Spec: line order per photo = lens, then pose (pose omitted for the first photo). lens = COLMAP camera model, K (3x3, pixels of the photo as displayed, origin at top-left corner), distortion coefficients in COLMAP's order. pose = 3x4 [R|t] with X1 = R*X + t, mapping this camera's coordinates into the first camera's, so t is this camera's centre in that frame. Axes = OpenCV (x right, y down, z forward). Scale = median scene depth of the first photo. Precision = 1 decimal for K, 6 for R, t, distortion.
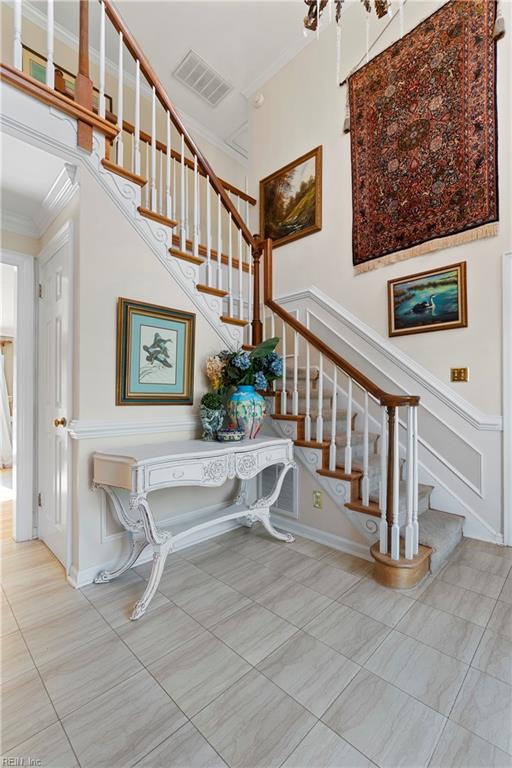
lens RADIAL K [[333.2, 0, 256.6], [0, 333.2, 392.6], [0, 0, 1]] dist [-0.000785, 0.000203]
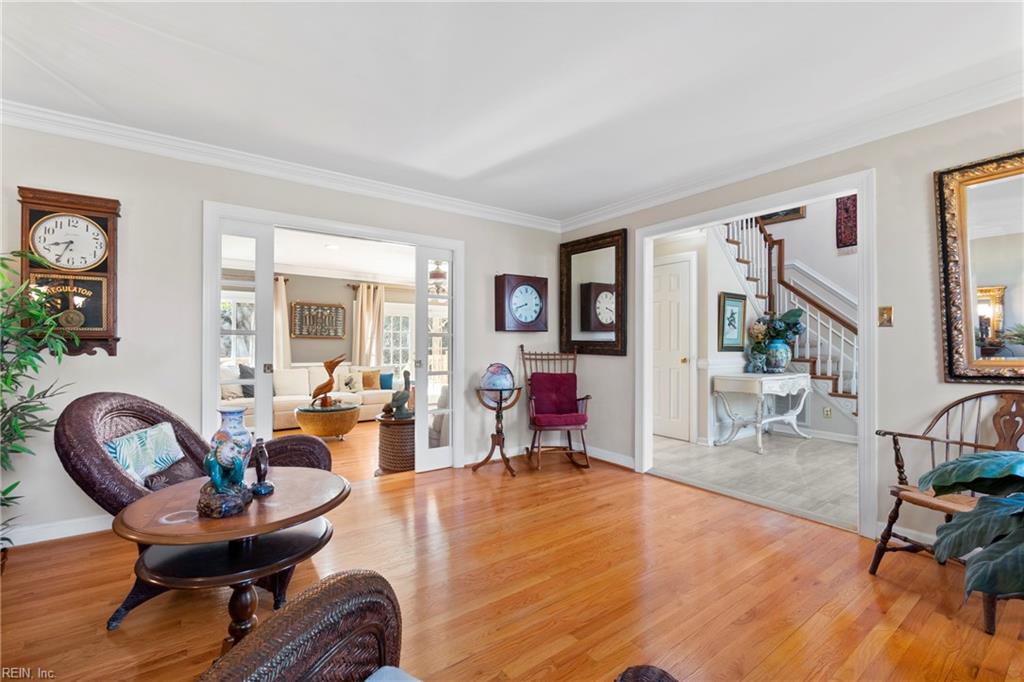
lens RADIAL K [[444.3, 0, 510.5], [0, 444.3, 339.9], [0, 0, 1]] dist [-0.000785, 0.000203]
pose [[0.986637, 0.002502, -0.162915, -0.956654], [-0.001656, 0.999984, 0.005327, -0.028316], [0.162926, -0.004986, 0.986626, -1.308041]]
